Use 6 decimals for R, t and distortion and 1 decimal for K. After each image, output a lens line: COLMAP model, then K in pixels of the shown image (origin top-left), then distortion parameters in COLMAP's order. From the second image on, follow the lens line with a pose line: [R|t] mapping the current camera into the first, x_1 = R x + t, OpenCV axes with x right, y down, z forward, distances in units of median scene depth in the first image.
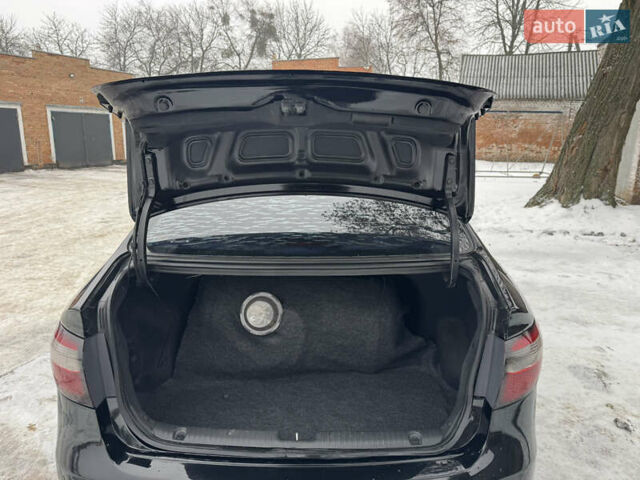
lens RADIAL K [[454.2, 0, 317.4], [0, 454.2, 235.7], [0, 0, 1]] dist [0.023827, -0.026933]
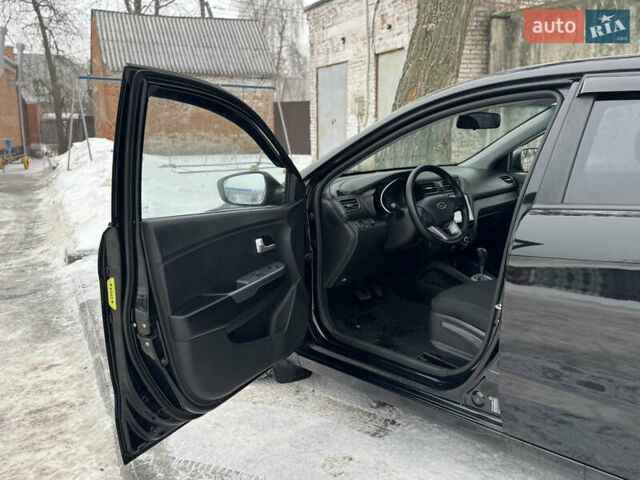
lens RADIAL K [[610.8, 0, 324.0], [0, 610.8, 252.3], [0, 0, 1]] dist [0.021212, 0.000000]
pose [[0.741726, -0.159990, 0.651341, -0.069753], [0.171568, 0.984082, 0.046346, -0.006135], [-0.648388, 0.077373, 0.757368, 0.056064]]
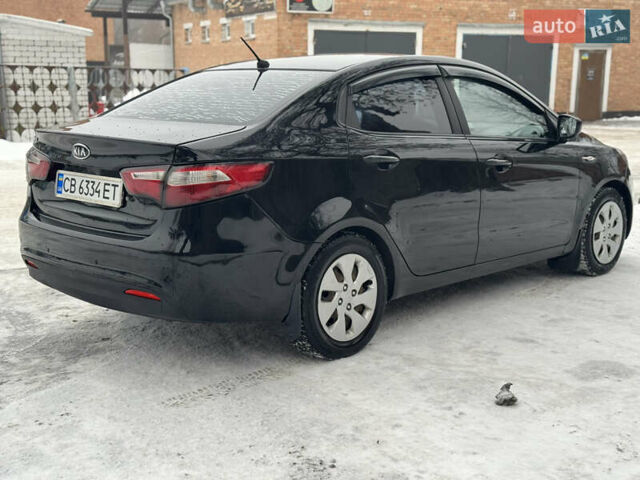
lens RADIAL K [[883.6, 0, 320.3], [0, 883.6, 239.1], [0, 0, 1]] dist [0.107666, 0.000000]
pose [[0.724865, 0.126272, -0.677219, 0.098991], [-0.150392, 0.988352, 0.023313, 0.011086], [0.672274, 0.084950, 0.735412, -0.030795]]
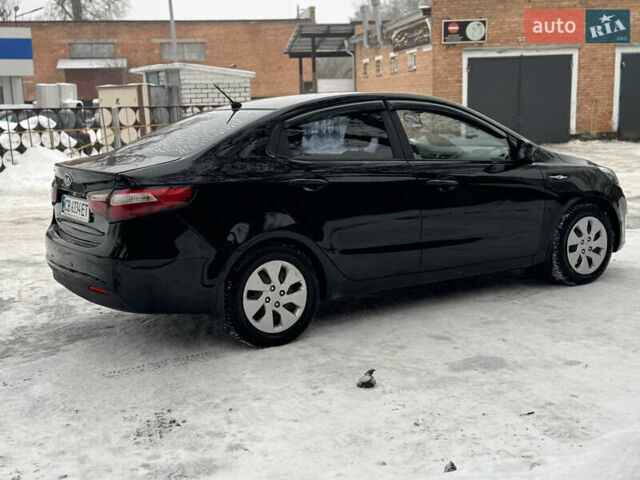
lens RADIAL K [[826.4, 0, 314.1], [0, 826.4, 240.0], [0, 0, 1]] dist [0.105439, 0.000000]
pose [[0.533622, 0.115260, -0.837832, 0.137343], [-0.145670, 0.988390, 0.043194, 0.005198], [0.833083, 0.098997, 0.544217, -0.008595]]
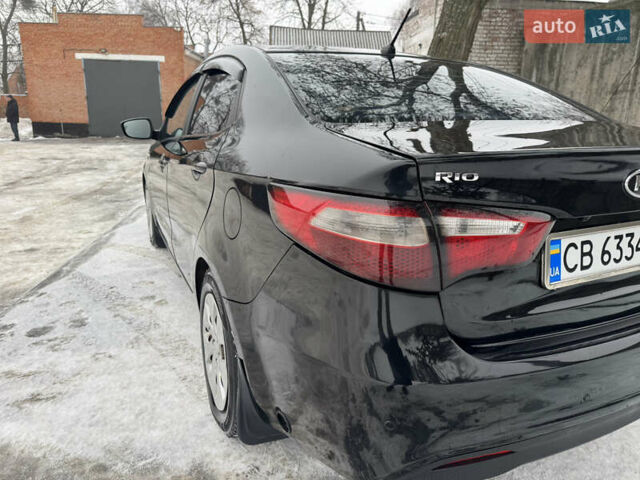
lens RADIAL K [[454.2, 0, 323.9], [0, 454.2, 246.7], [0, 0, 1]] dist [0.023827, -0.026933]
pose [[0.904362, -0.114472, 0.411127, -0.034900], [0.085852, 0.992460, 0.087484, 0.007051], [-0.418042, -0.043821, 0.907370, 0.013496]]
